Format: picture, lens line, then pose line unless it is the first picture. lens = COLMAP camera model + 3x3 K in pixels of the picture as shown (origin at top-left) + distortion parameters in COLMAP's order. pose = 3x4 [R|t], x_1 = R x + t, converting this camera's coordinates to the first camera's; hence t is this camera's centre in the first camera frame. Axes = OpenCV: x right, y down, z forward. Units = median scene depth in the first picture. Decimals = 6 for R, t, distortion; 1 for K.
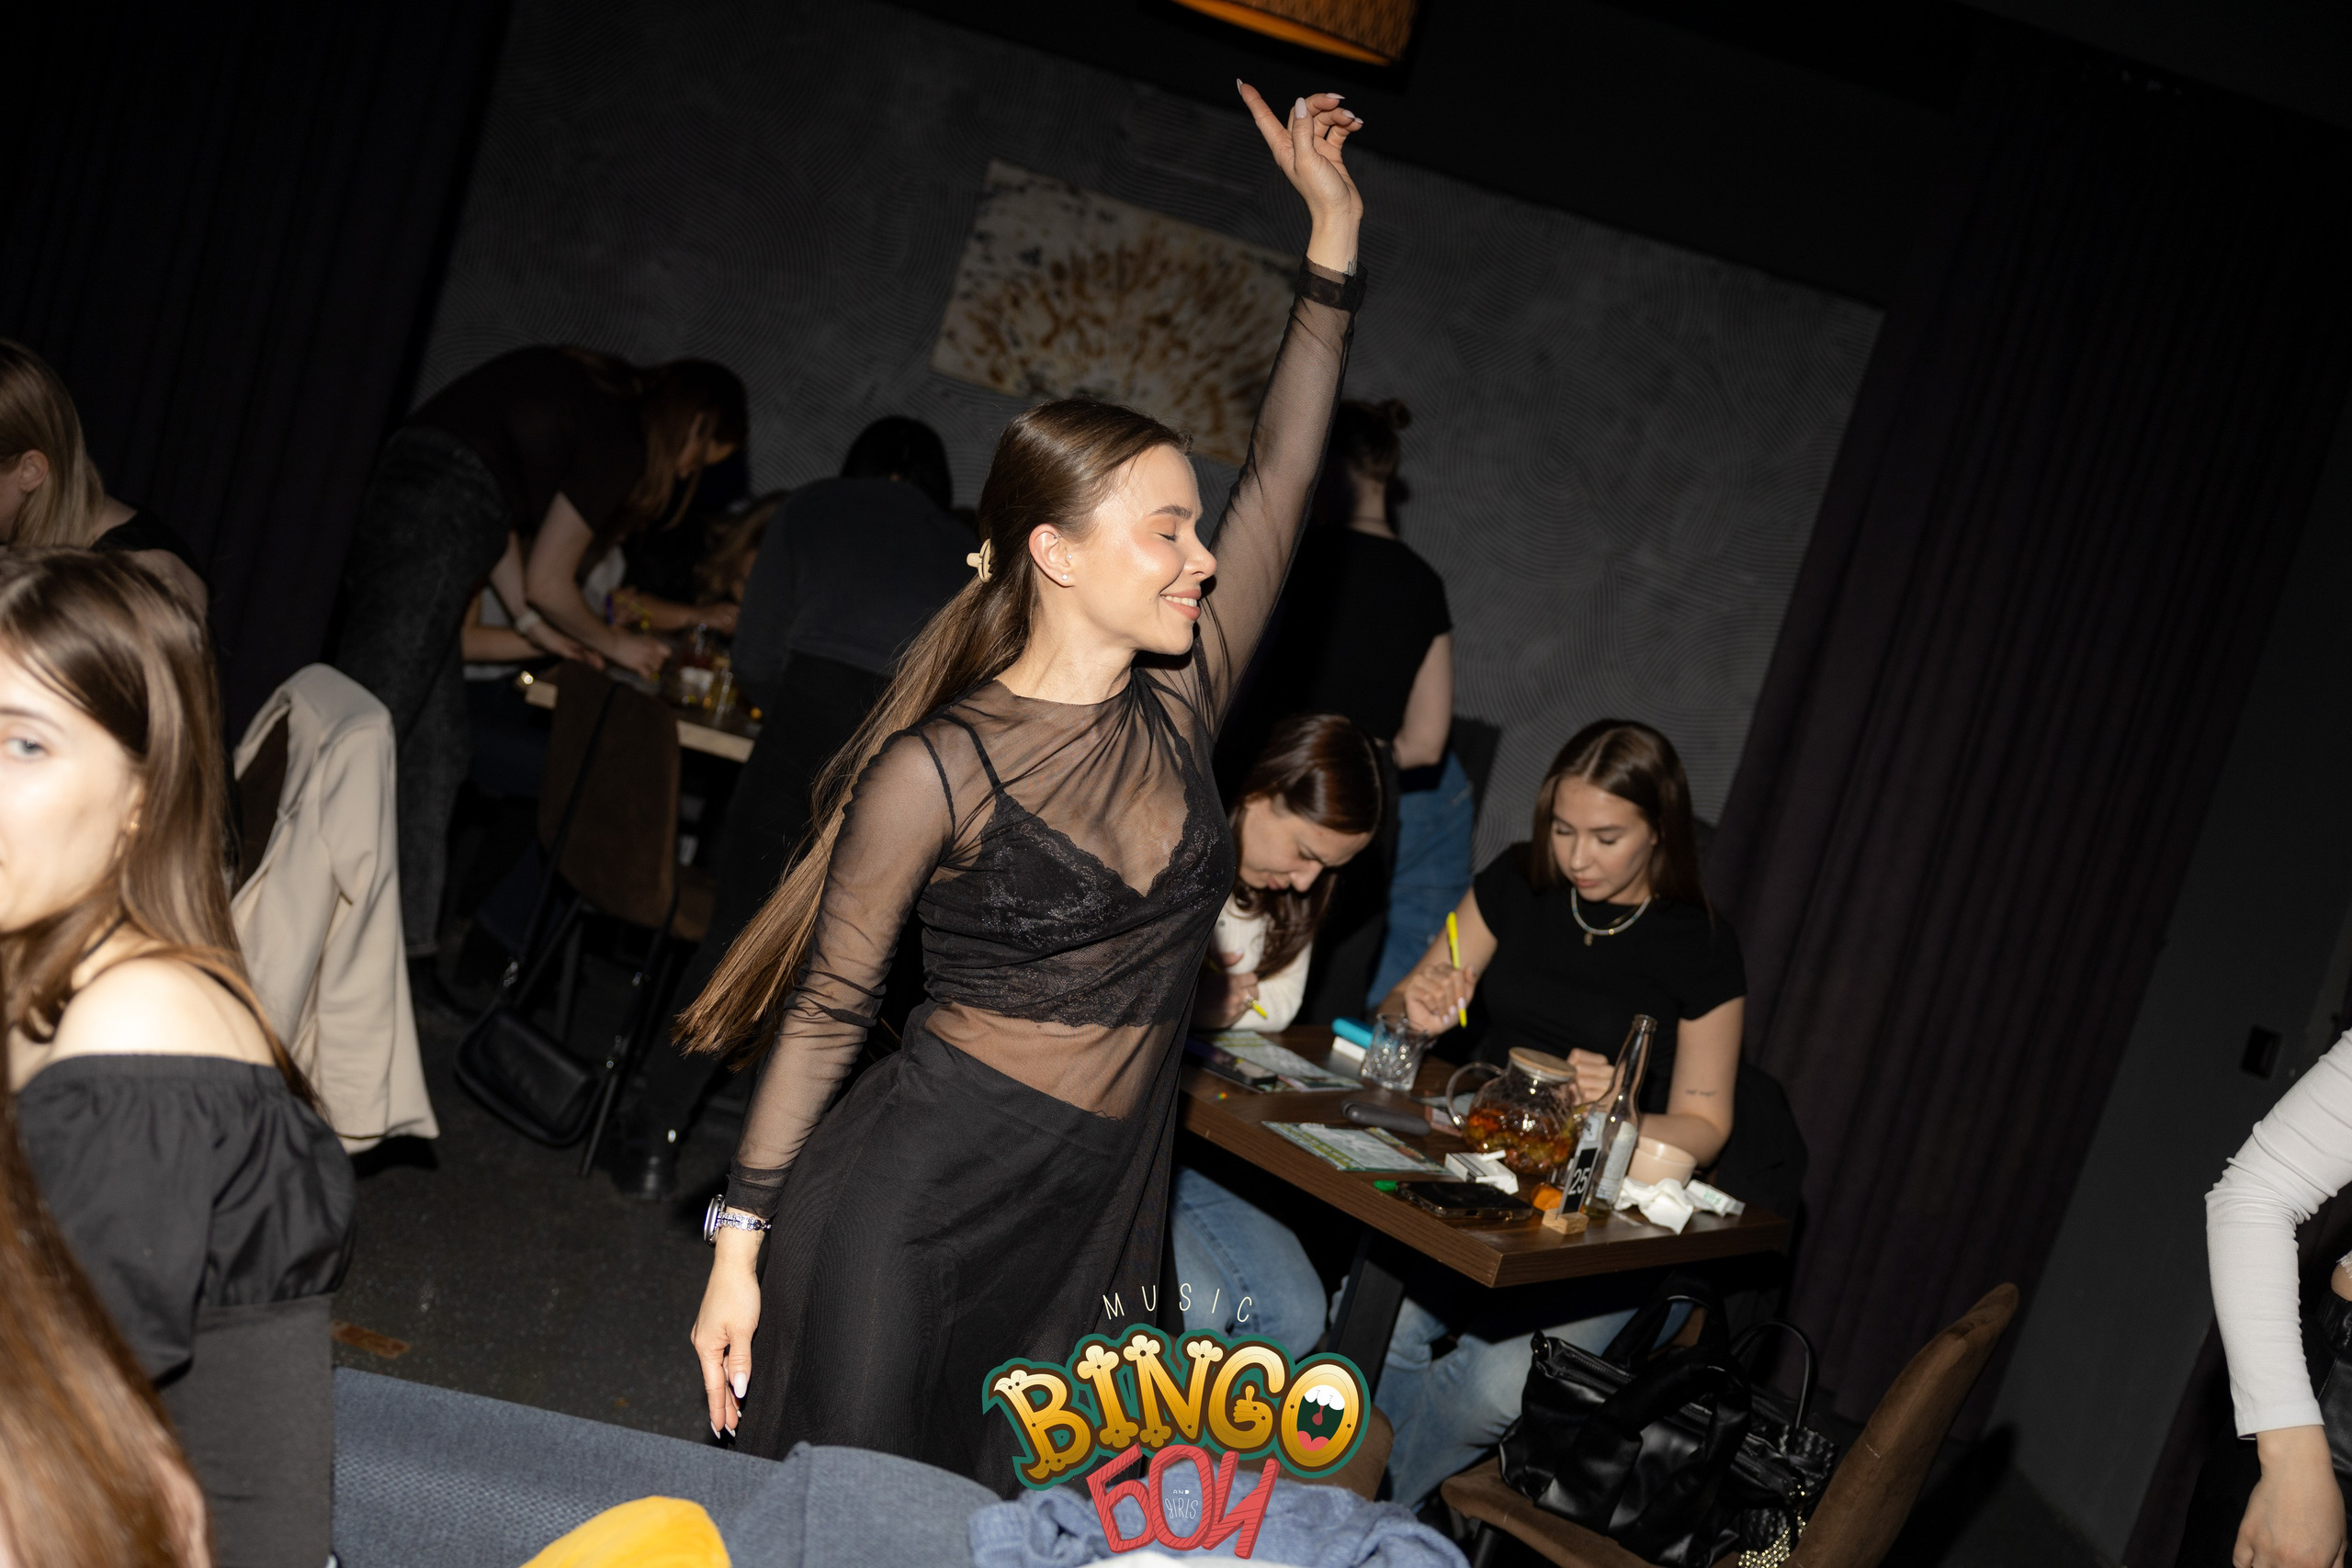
lens RADIAL K [[2590.8, 0, 1174.5], [0, 2590.8, 735.9], [0, 0, 1]] dist [-0.115394, 0.012424]
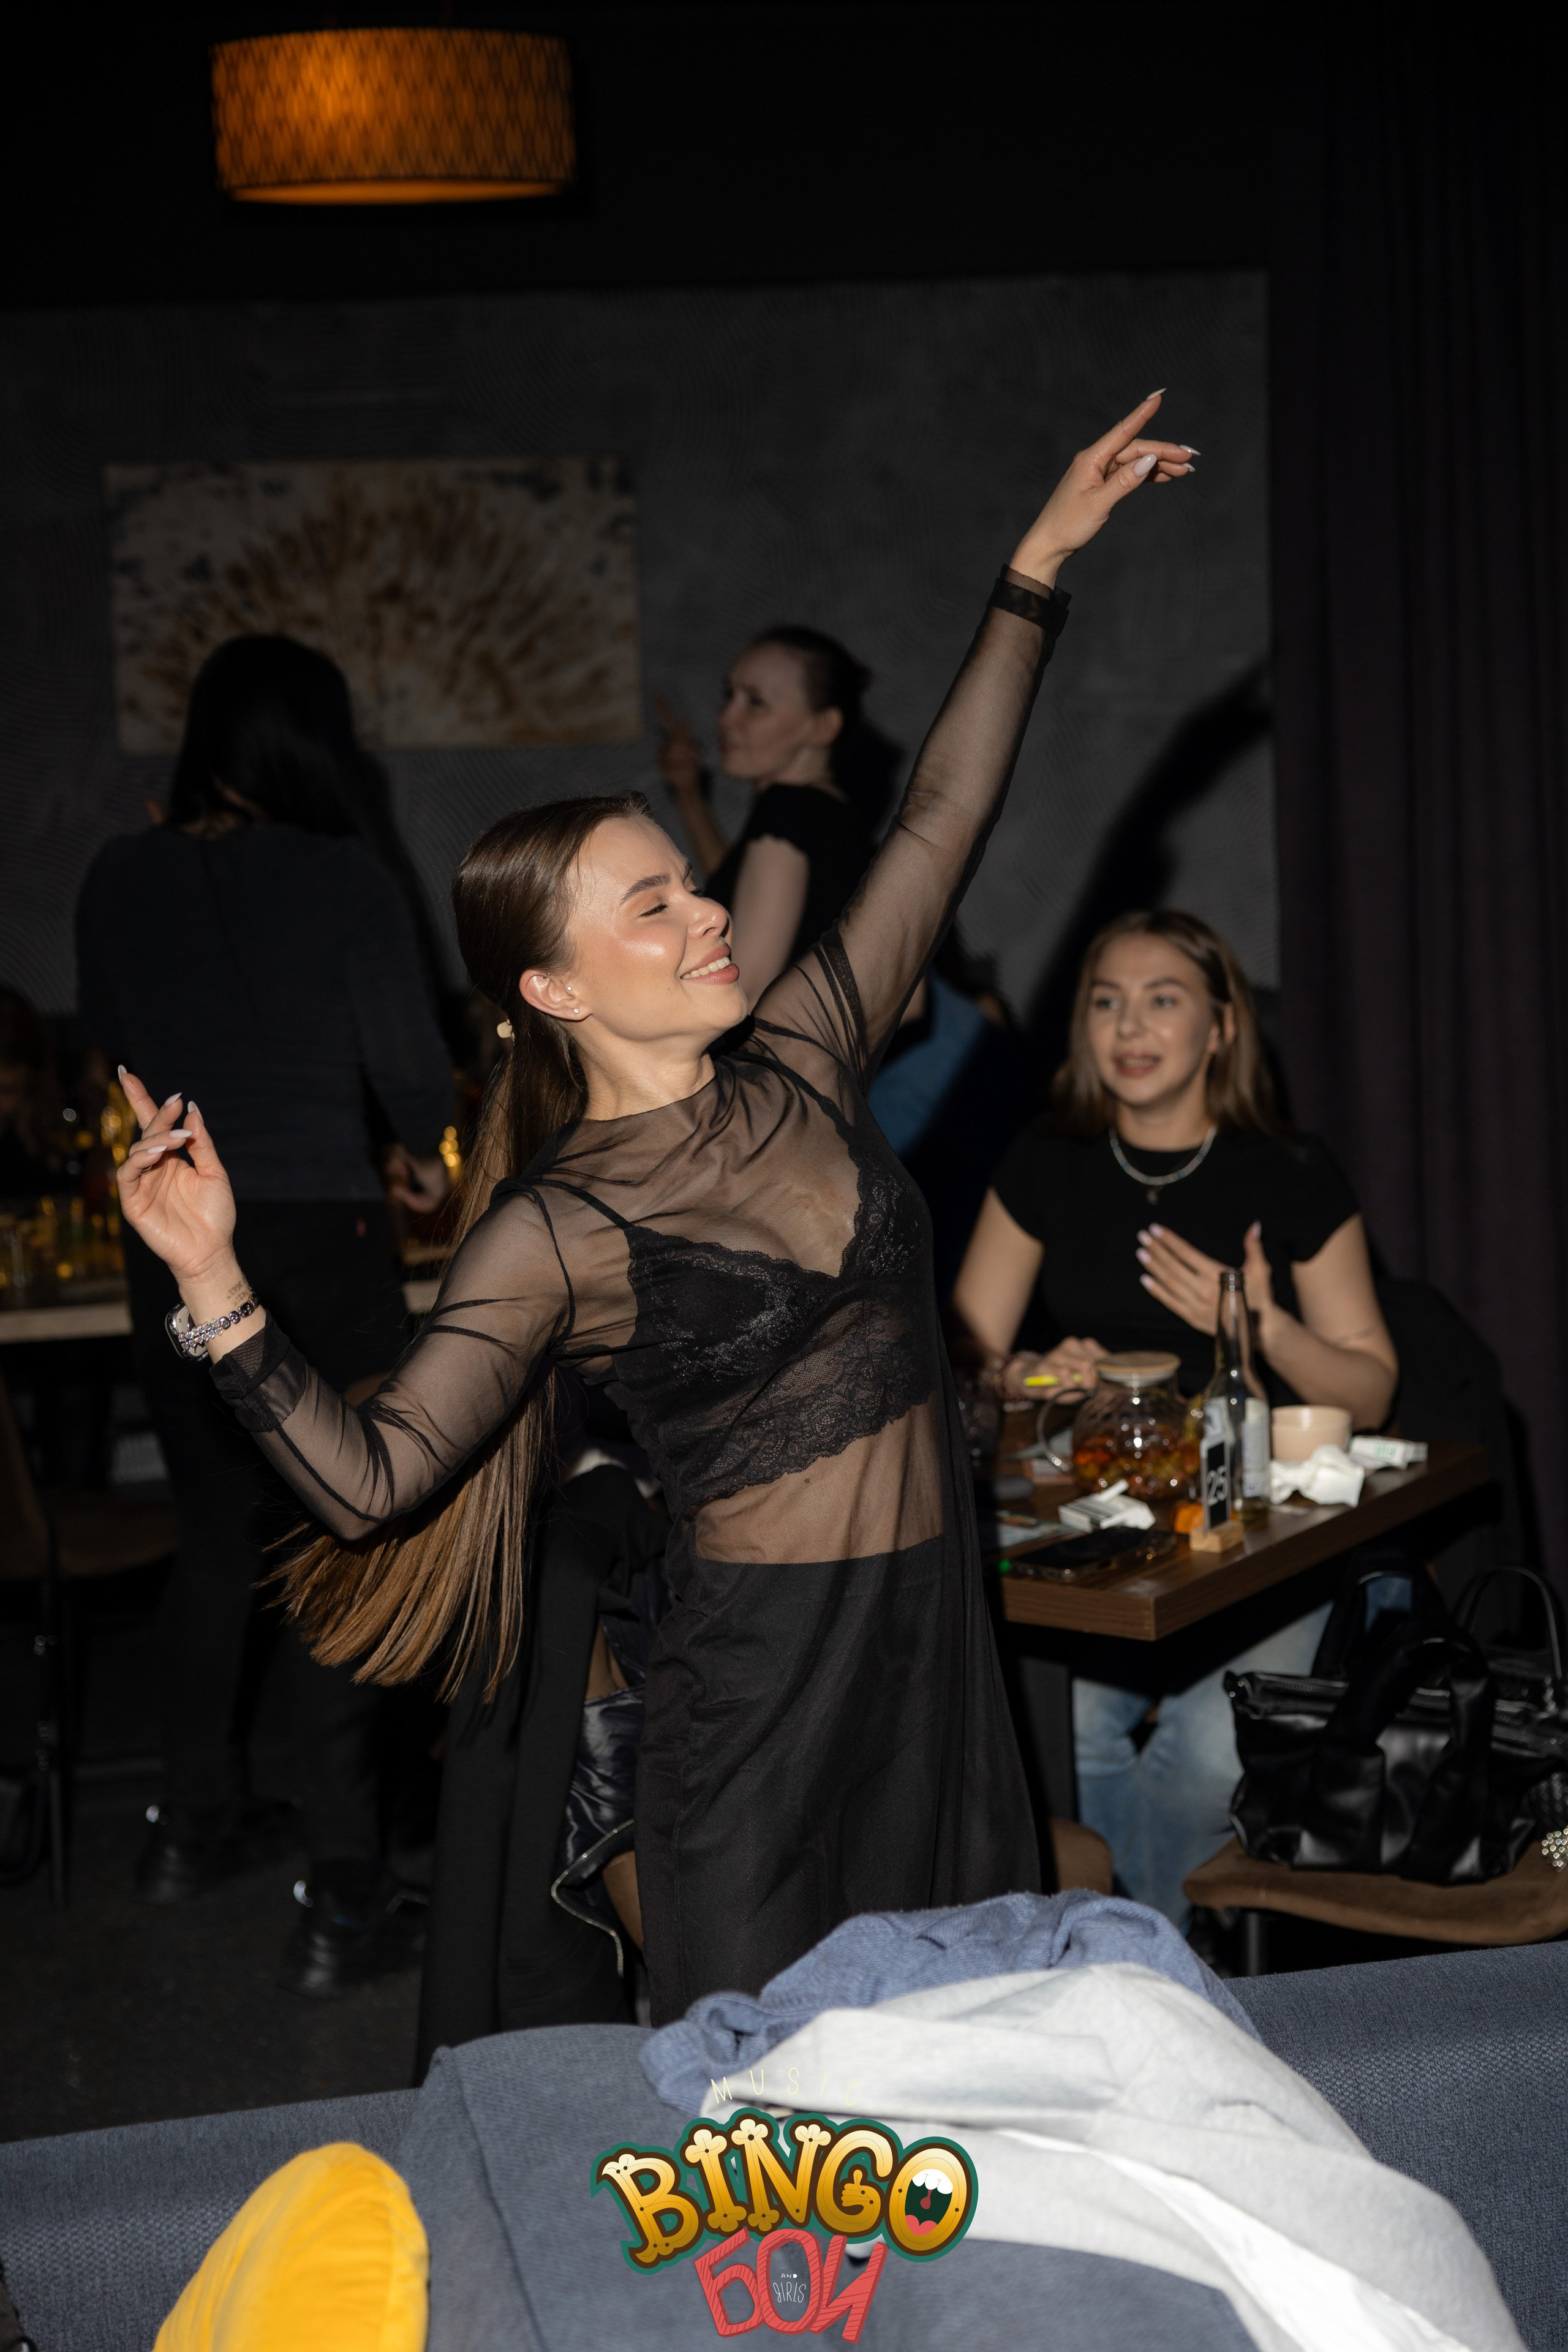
lens RADIAL K [[3580.8, 0, 786.1], [0, 3580.8, 1175.0], [0, 0, 1]] dist [-0.043905, -0.157309]
pose [[0.942173, -0.332522, 0.041703, 0.010830], [0.330972, 0.942794, 0.039954, -0.013433], [-0.052603, -0.023841, 0.998331, -0.139542]]
